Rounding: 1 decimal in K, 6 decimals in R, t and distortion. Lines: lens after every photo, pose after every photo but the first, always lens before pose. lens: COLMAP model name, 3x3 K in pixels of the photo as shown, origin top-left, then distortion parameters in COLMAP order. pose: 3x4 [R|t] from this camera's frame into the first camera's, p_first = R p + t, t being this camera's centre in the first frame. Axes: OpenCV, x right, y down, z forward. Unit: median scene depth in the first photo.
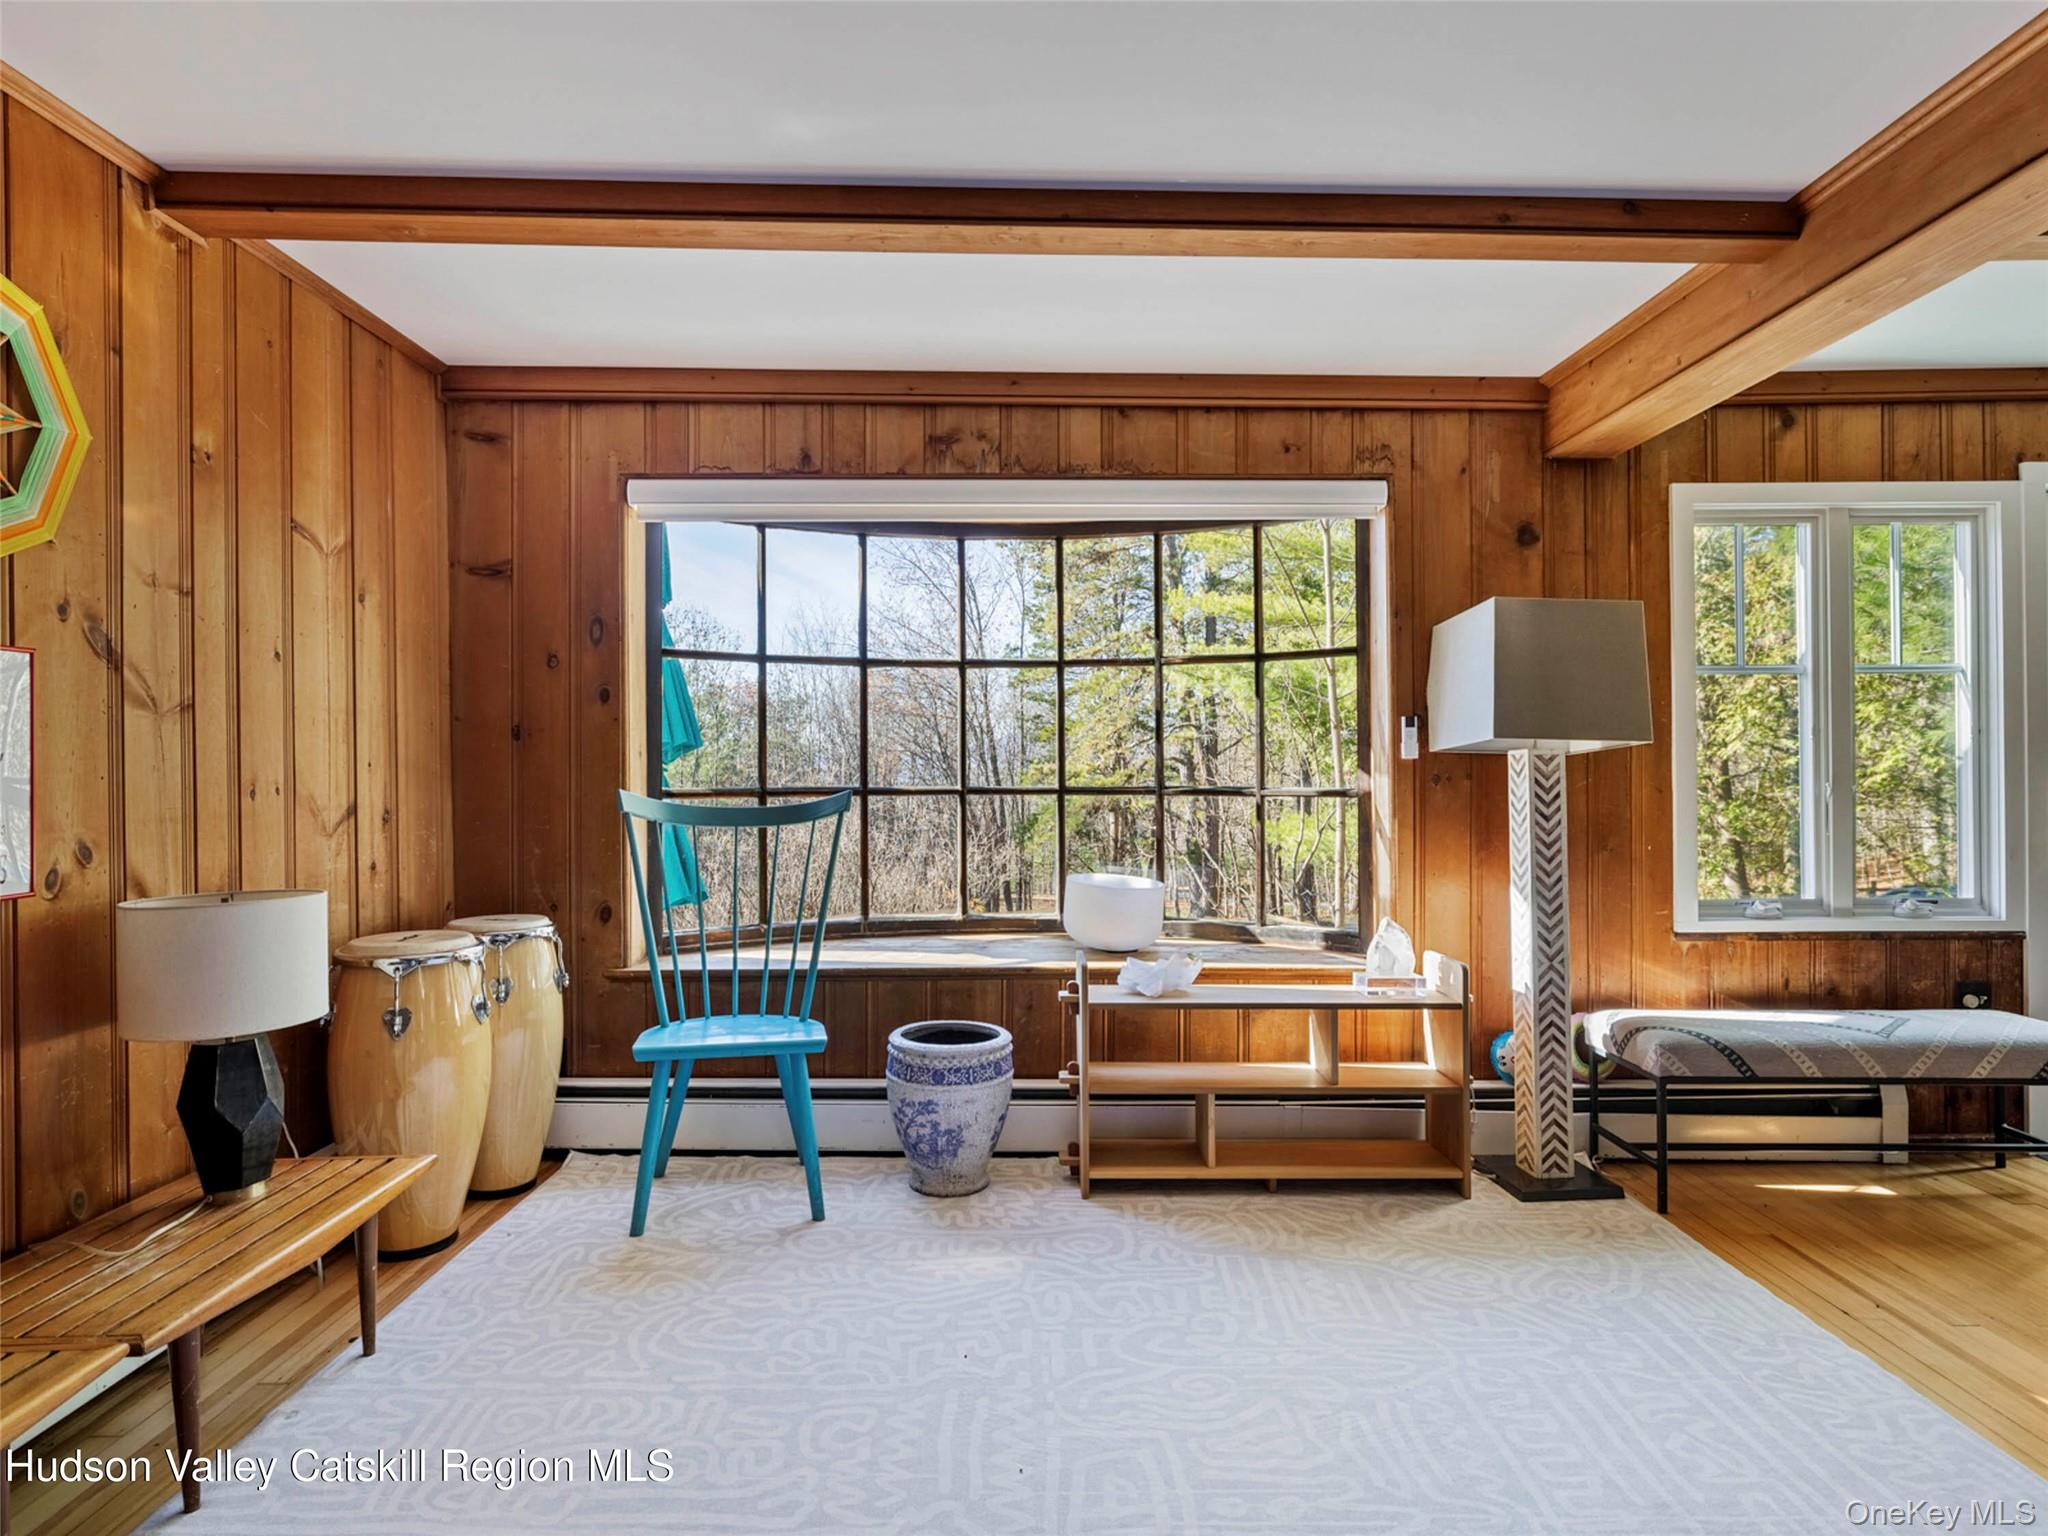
lens RADIAL K [[1089.4, 0, 1022.5], [0, 1089.4, 758.6], [0, 0, 1]] dist [0.001683, -0.001890]
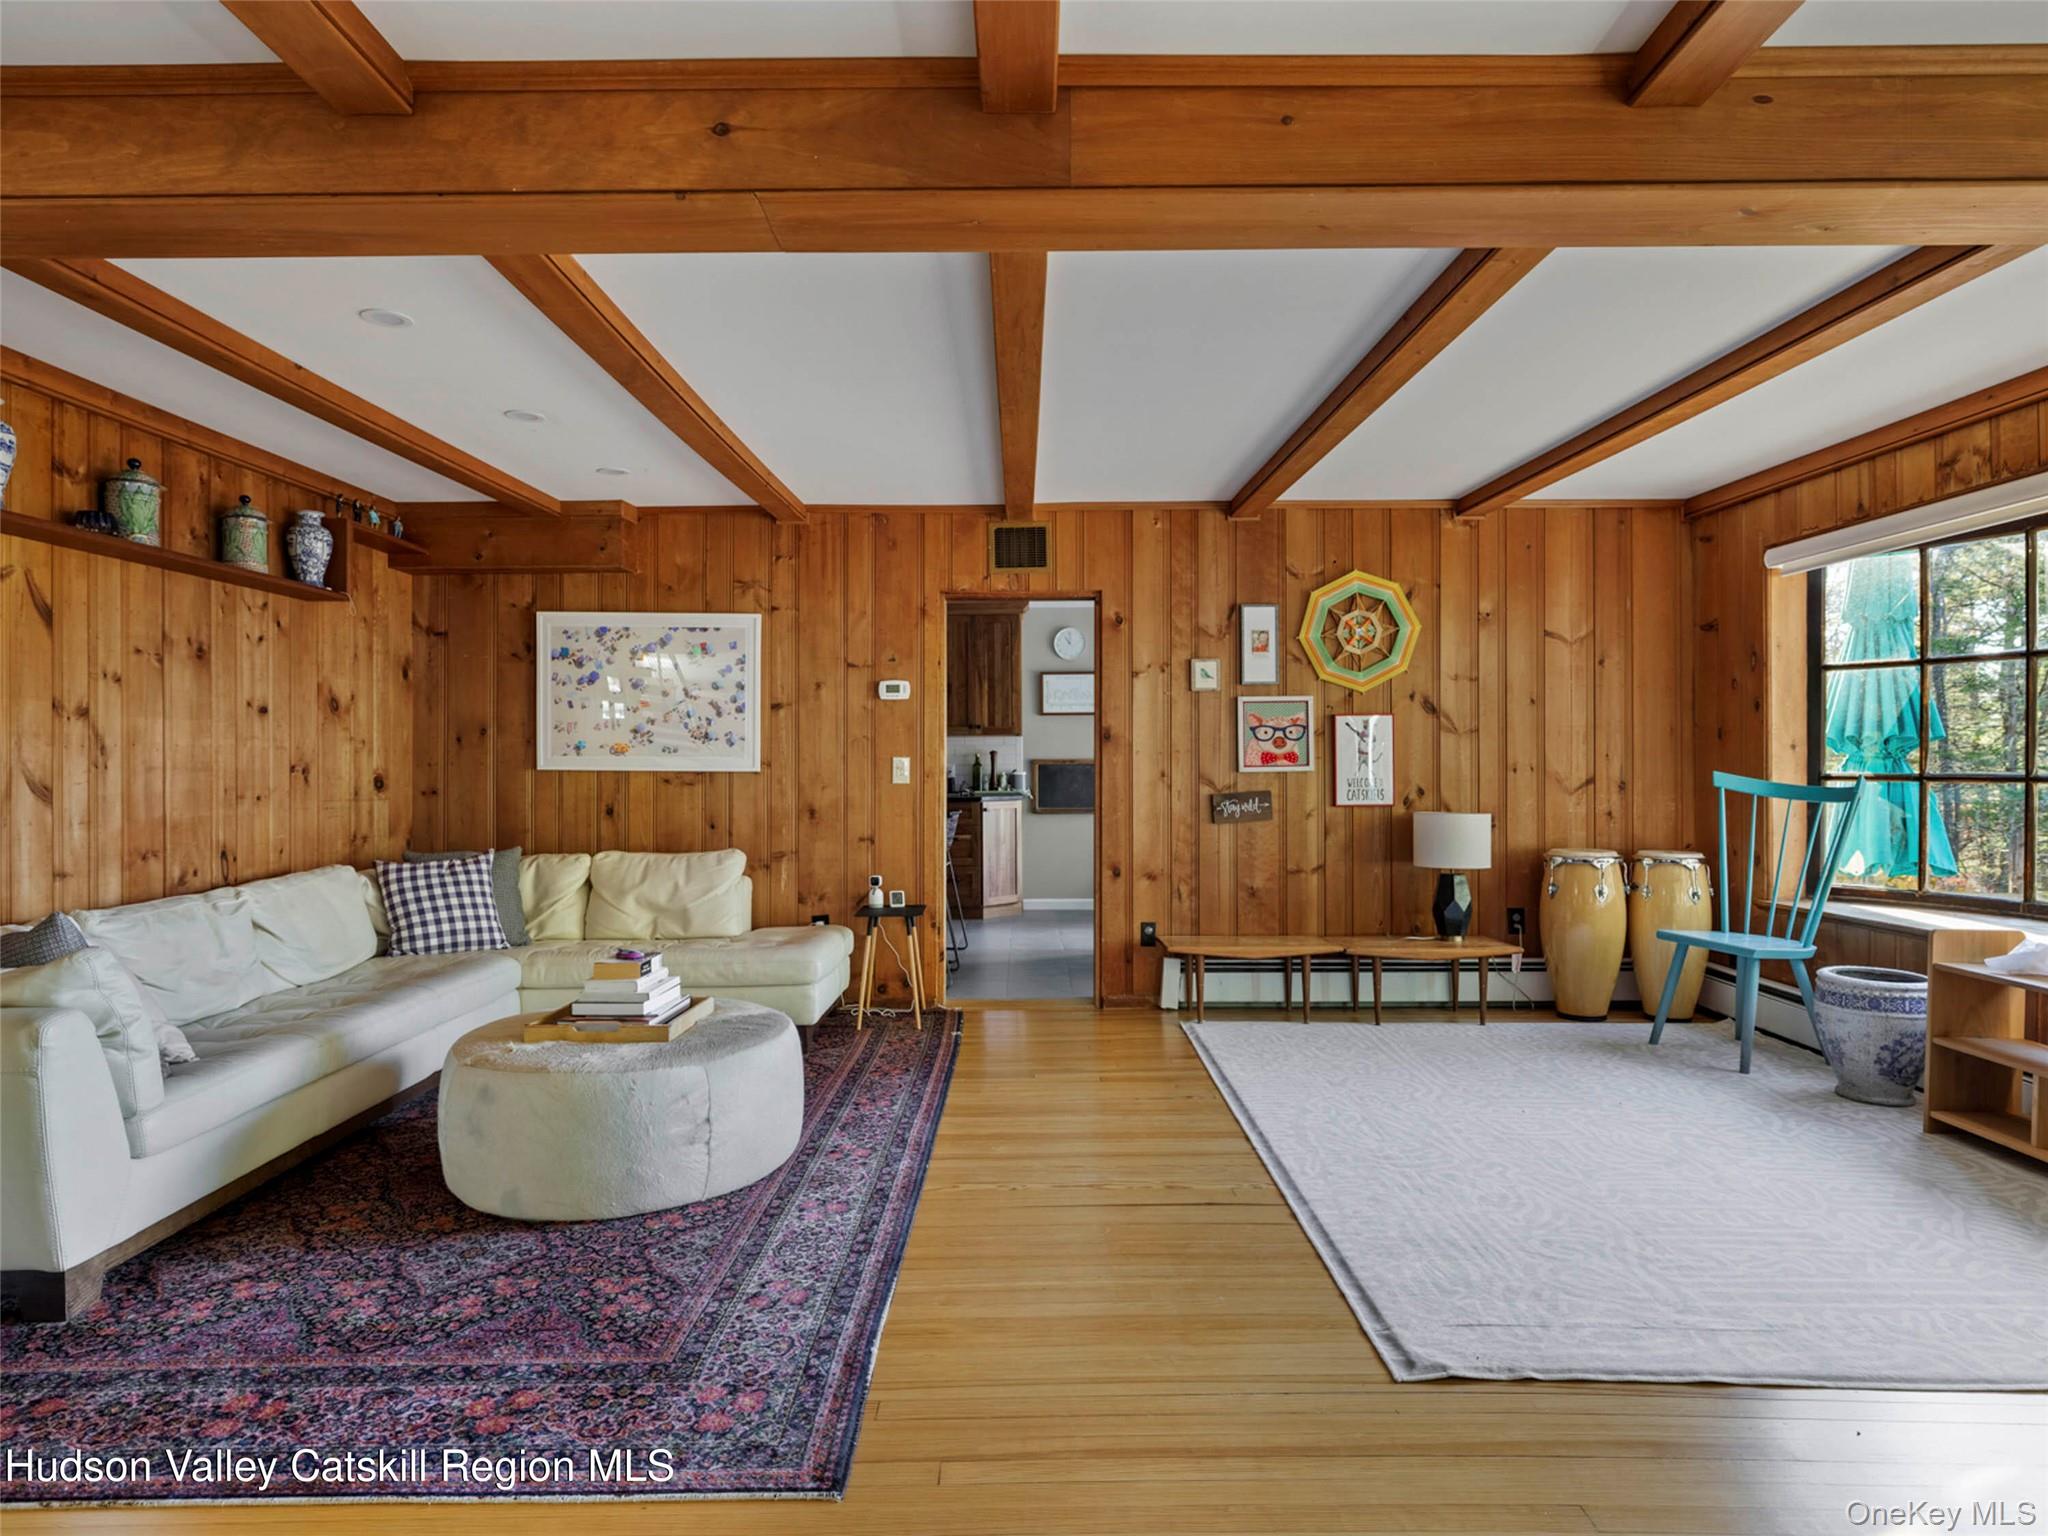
lens RADIAL K [[1172.5, 0, 1025.1], [0, 1172.5, 775.4], [0, 0, 1]] dist [-0.004177, 0.002162]
pose [[0.000427, 0.015570, -0.999879, 1.339766], [0.011723, 0.999810, 0.015574, -0.002960], [0.999931, -0.011728, 0.000244, 0.058789]]
